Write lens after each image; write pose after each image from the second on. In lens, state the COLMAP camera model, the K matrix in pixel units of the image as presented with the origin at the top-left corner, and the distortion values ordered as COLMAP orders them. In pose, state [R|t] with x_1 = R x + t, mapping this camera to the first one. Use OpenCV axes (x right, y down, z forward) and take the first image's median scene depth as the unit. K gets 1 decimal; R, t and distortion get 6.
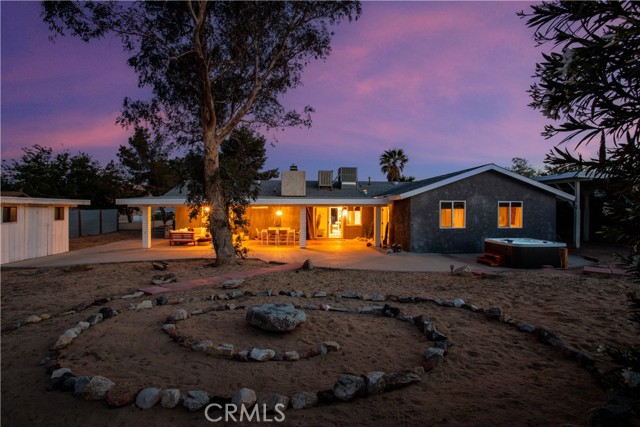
lens RADIAL K [[334.8, 0, 320.0], [0, 334.8, 213.5], [0, 0, 1]] dist [-0.039233, 0.000936]
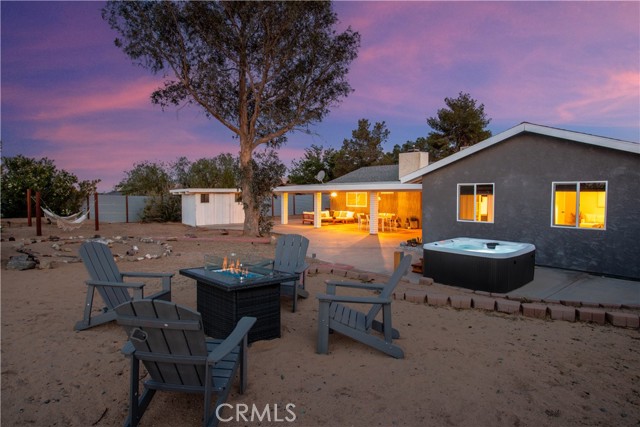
lens RADIAL K [[393.1, 0, 320.0], [0, 393.1, 213.5], [0, 0, 1]] dist [-0.000759, 0.000656]
pose [[0.567070, 0.039627, -0.822716, 0.894299], [-0.005344, 0.998998, 0.044434, -0.009515], [0.823652, -0.020801, 0.566714, 0.247753]]
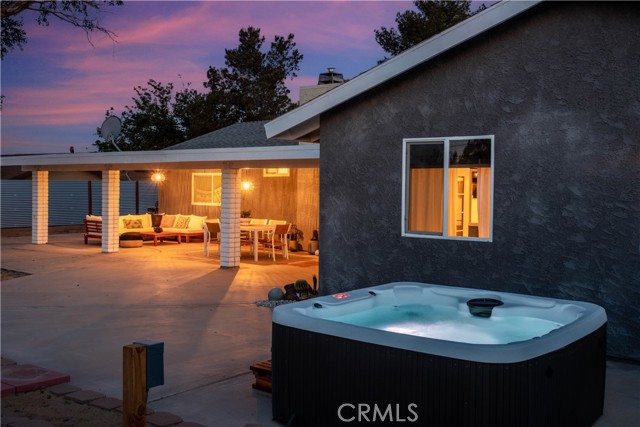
lens RADIAL K [[716.4, 0, 320.0], [0, 716.4, 213.5], [0, 0, 1]] dist [0.139837, -0.007560]
pose [[0.693347, 0.032236, -0.719882, 0.744218], [-0.018831, 0.999468, 0.026619, 0.009858], [0.720357, -0.004900, 0.693586, 0.512911]]
